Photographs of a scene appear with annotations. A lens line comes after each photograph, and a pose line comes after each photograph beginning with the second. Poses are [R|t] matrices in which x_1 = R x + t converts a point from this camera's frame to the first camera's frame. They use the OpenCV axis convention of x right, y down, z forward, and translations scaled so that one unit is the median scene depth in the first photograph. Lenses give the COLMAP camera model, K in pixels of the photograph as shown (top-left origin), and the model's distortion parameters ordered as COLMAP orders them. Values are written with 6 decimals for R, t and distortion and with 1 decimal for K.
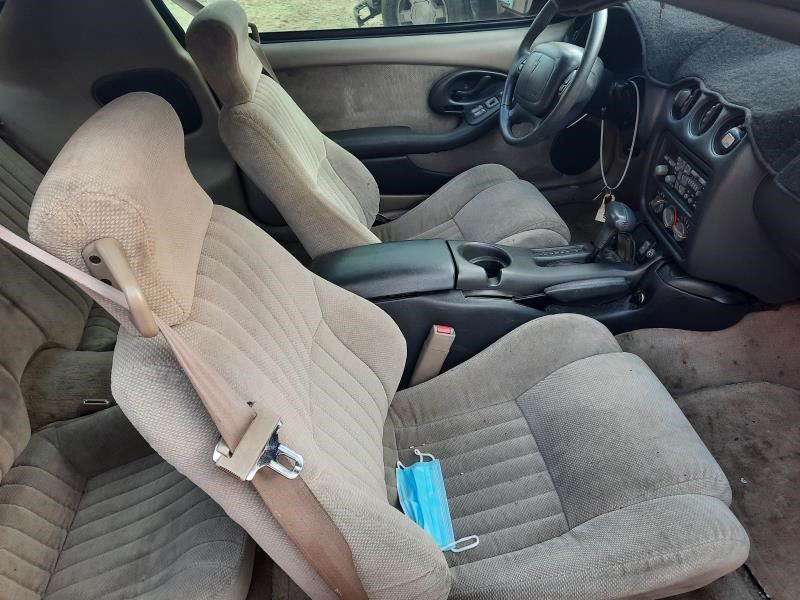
lens RADIAL K [[580.9, 0, 399.4], [0, 580.9, 302.8], [0, 0, 1]] dist [0.032717, -0.041364]
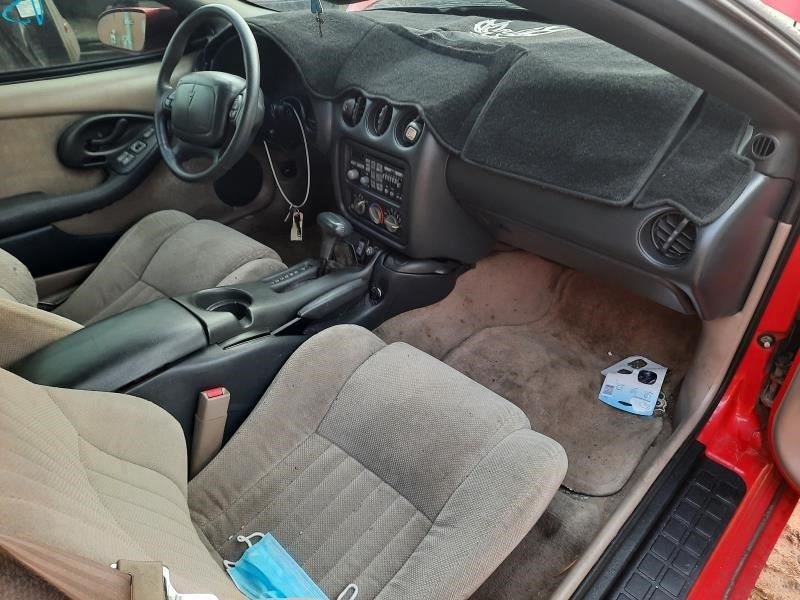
lens RADIAL K [[580.9, 0, 408.0], [0, 580.9, 300.6], [0, 0, 1]] dist [0.032717, -0.041364]
pose [[0.771267, -0.304428, 0.558991, -0.140905], [0.344624, 0.938074, 0.035383, -0.013411], [-0.535147, 0.165352, 0.828418, 0.101874]]
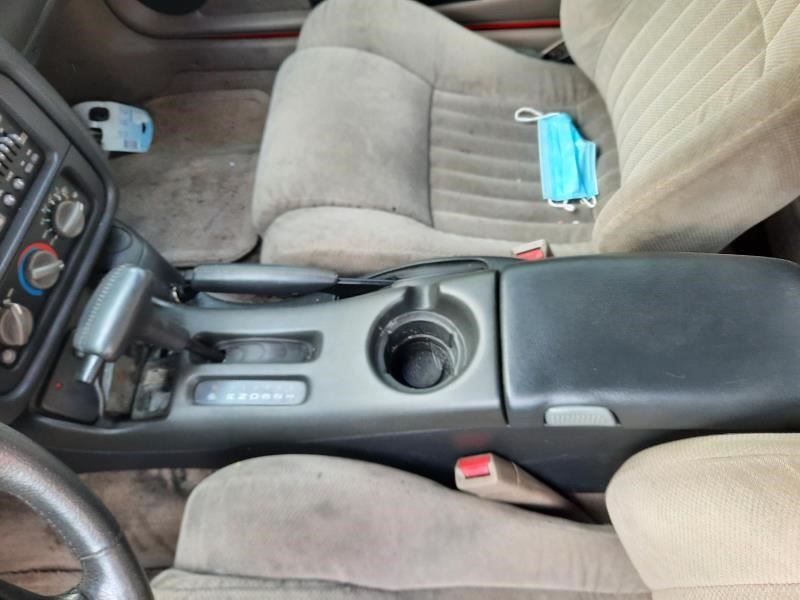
lens RADIAL K [[580.9, 0, 400.1], [0, 580.9, 297.0], [0, 0, 1]] dist [0.032717, -0.041364]
pose [[-0.977027, -0.077370, 0.198575, 0.072341], [0.206667, -0.116482, 0.971453, -0.552783], [-0.052031, 0.990175, 0.129796, 0.936847]]
